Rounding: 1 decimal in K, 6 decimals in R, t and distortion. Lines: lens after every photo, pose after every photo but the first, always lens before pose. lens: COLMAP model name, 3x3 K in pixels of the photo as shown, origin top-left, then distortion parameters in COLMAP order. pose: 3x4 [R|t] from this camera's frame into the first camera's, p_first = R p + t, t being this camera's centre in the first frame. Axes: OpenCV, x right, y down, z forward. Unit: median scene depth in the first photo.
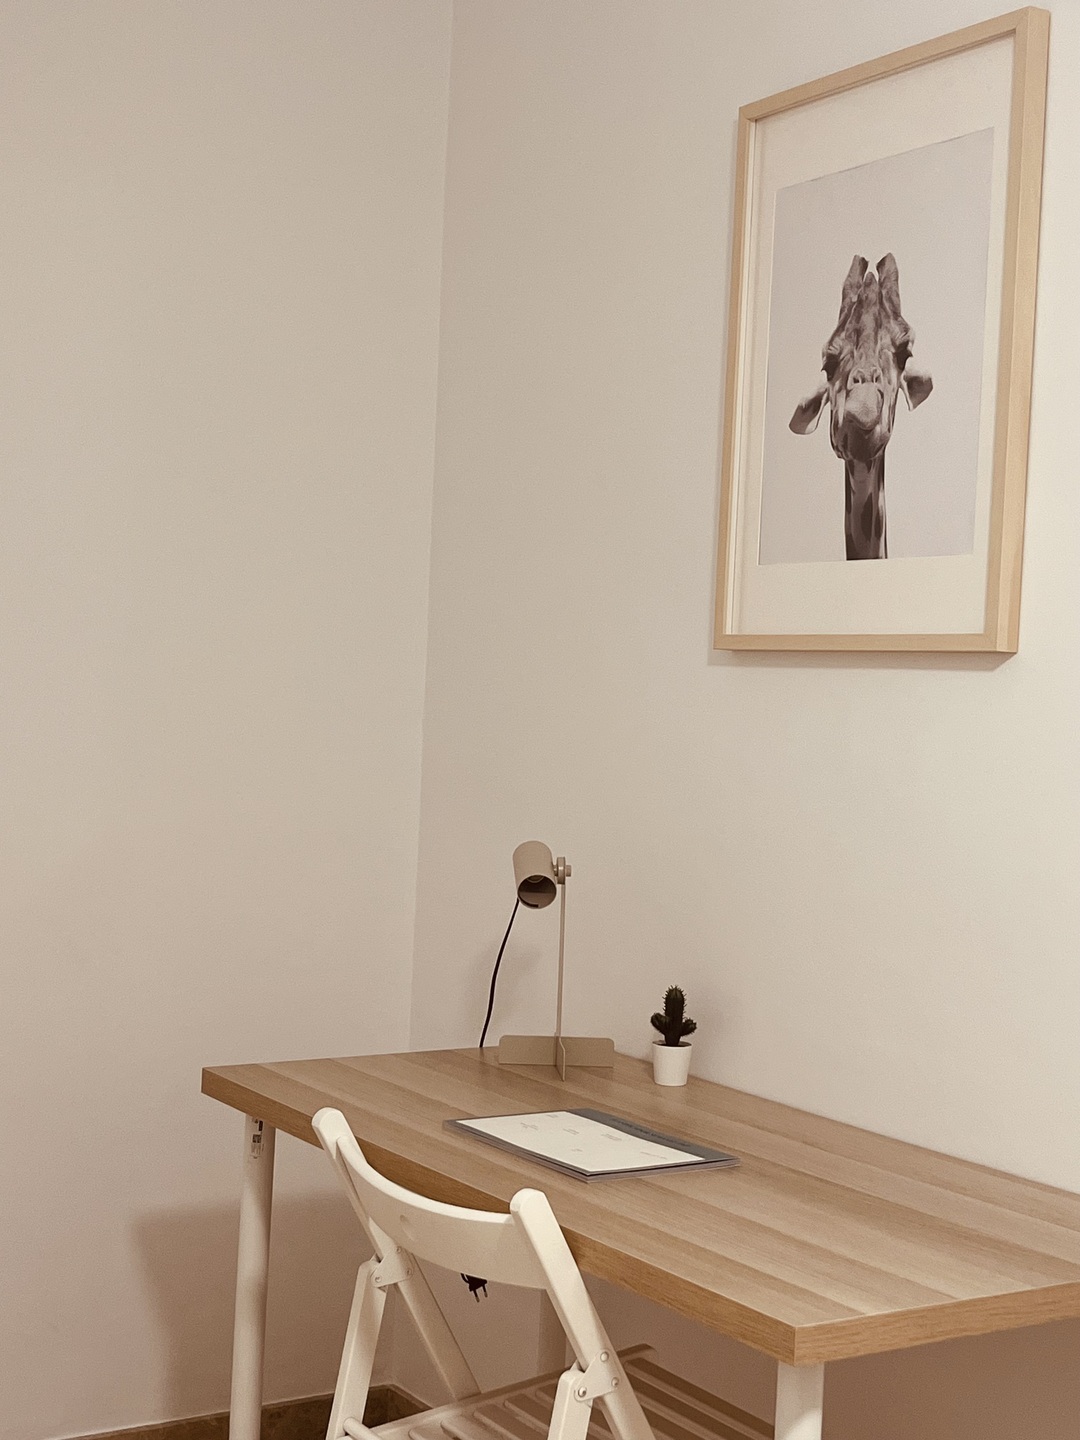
lens RADIAL K [[1989.0, 0, 540.0], [0, 1989.0, 720.0], [0, 0, 1]] dist [0.183677, -0.785372]
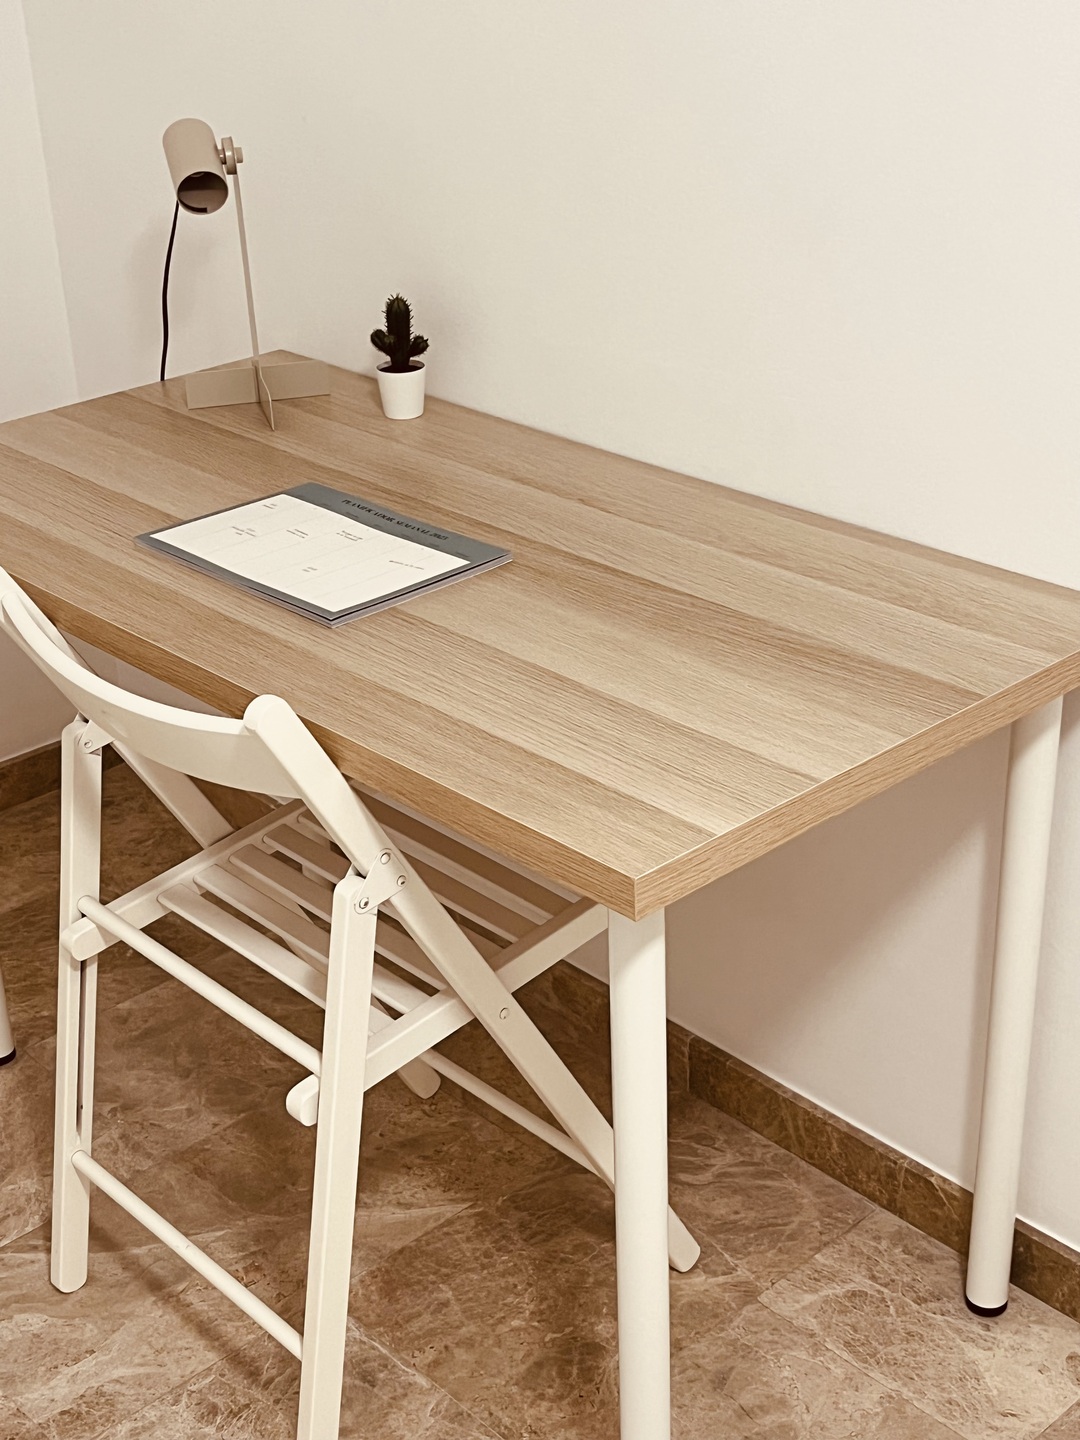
lens RADIAL K [[1989.0, 0, 540.0], [0, 1989.0, 720.0], [0, 0, 1]] dist [0.183677, -0.785372]
pose [[0.981829, -0.149485, 0.116899, 0.006118], [0.083257, 0.892887, 0.442516, -0.073548], [-0.170527, -0.424743, 0.889109, 0.239865]]
